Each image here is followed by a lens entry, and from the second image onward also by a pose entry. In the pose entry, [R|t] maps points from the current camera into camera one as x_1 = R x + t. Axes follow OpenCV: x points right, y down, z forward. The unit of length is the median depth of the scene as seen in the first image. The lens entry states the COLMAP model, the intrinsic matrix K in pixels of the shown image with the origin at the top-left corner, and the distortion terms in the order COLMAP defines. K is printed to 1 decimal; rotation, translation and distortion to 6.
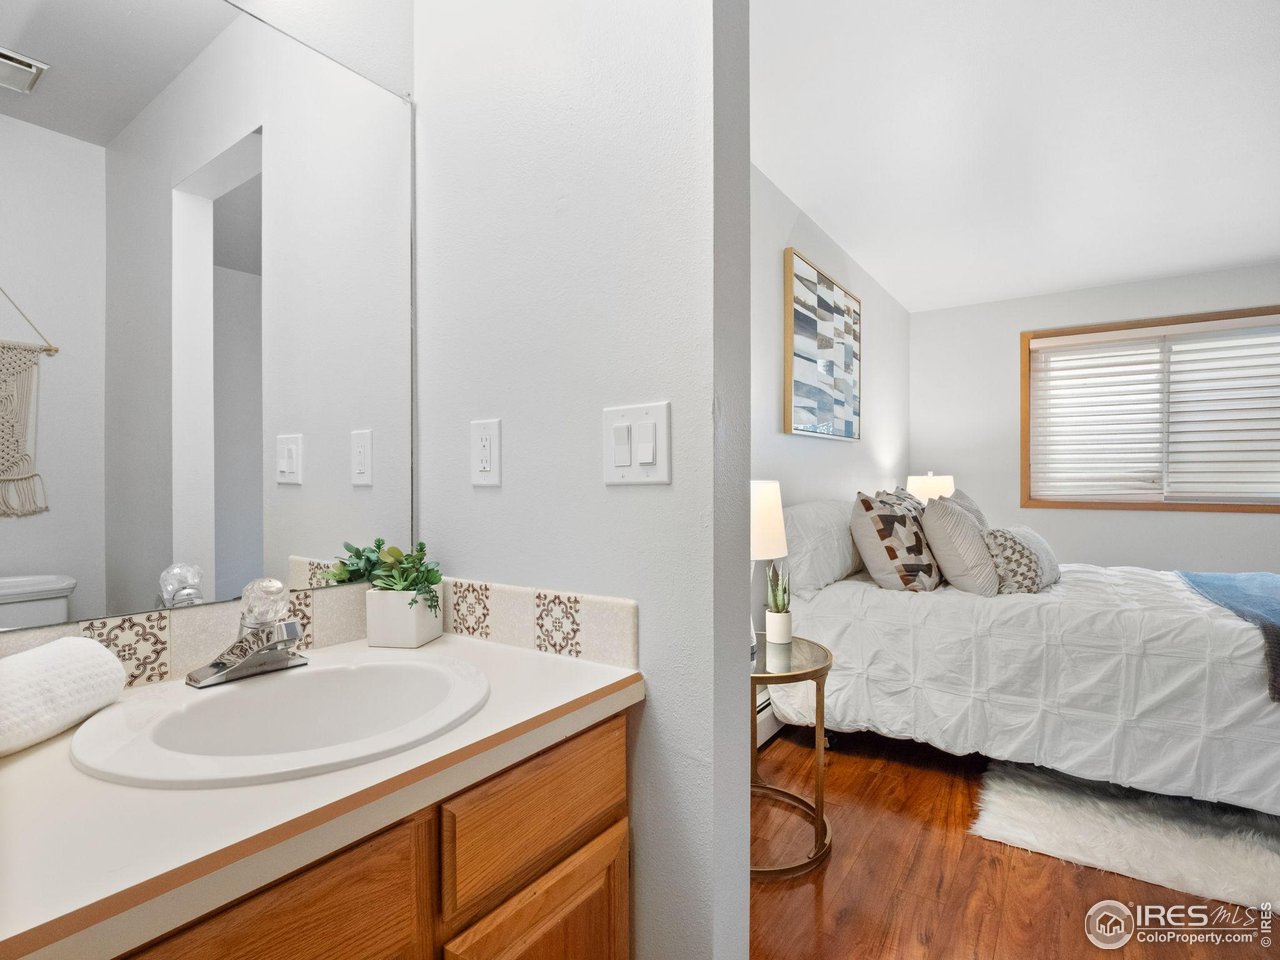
lens RADIAL K [[651.4, 0, 645.8], [0, 651.4, 485.9], [0, 0, 1]] dist [0.004388, -0.001861]
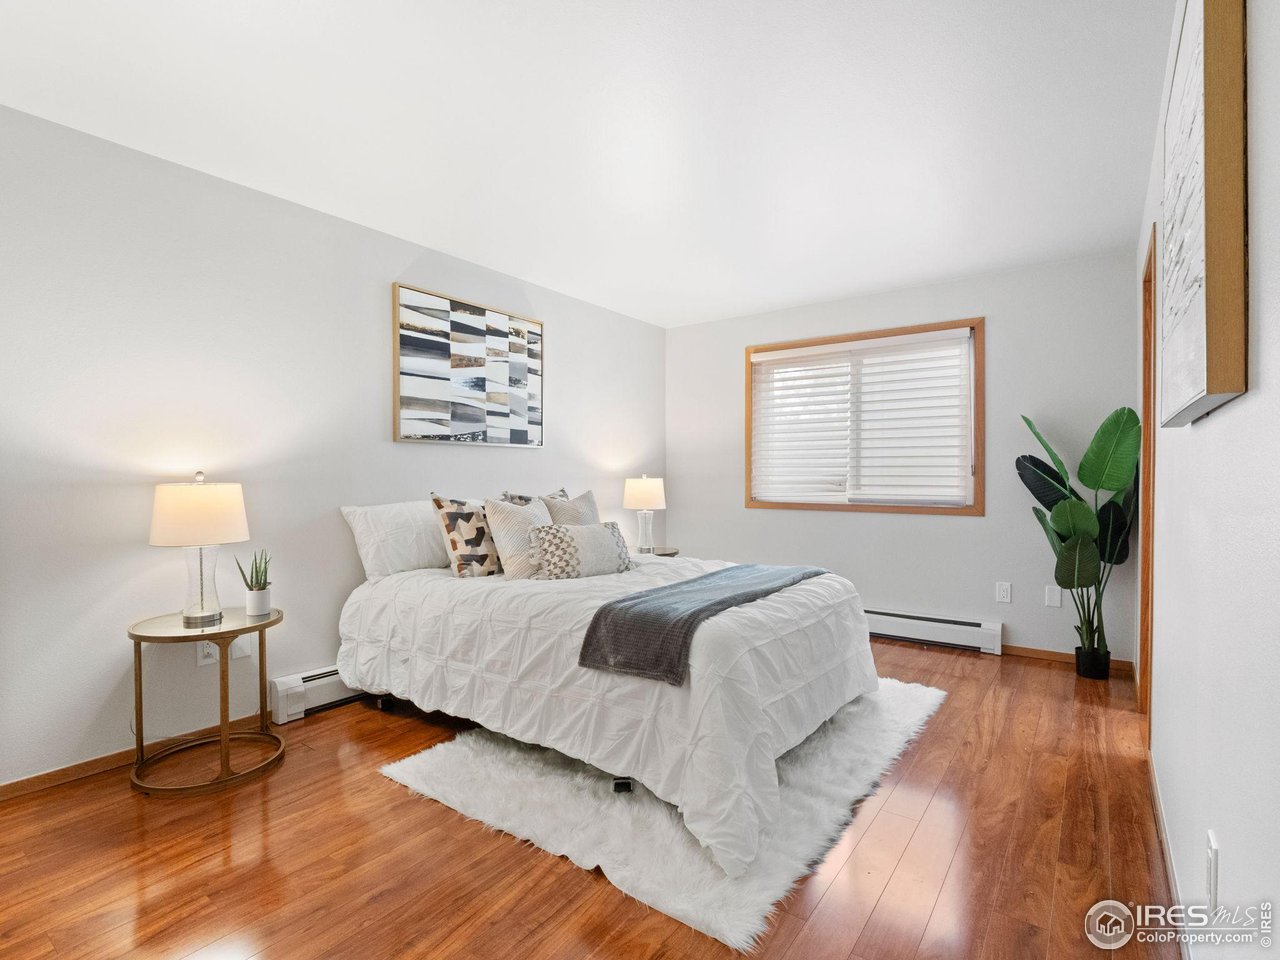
lens RADIAL K [[651.4, 0, 674.7], [0, 651.4, 484.4], [0, 0, 1]] dist [0.004388, -0.001861]
pose [[0.998481, 0.004606, -0.054899, 0.824782], [-0.004815, 0.999982, -0.003675, -0.002822], [0.054881, 0.003934, 0.998485, -0.142065]]
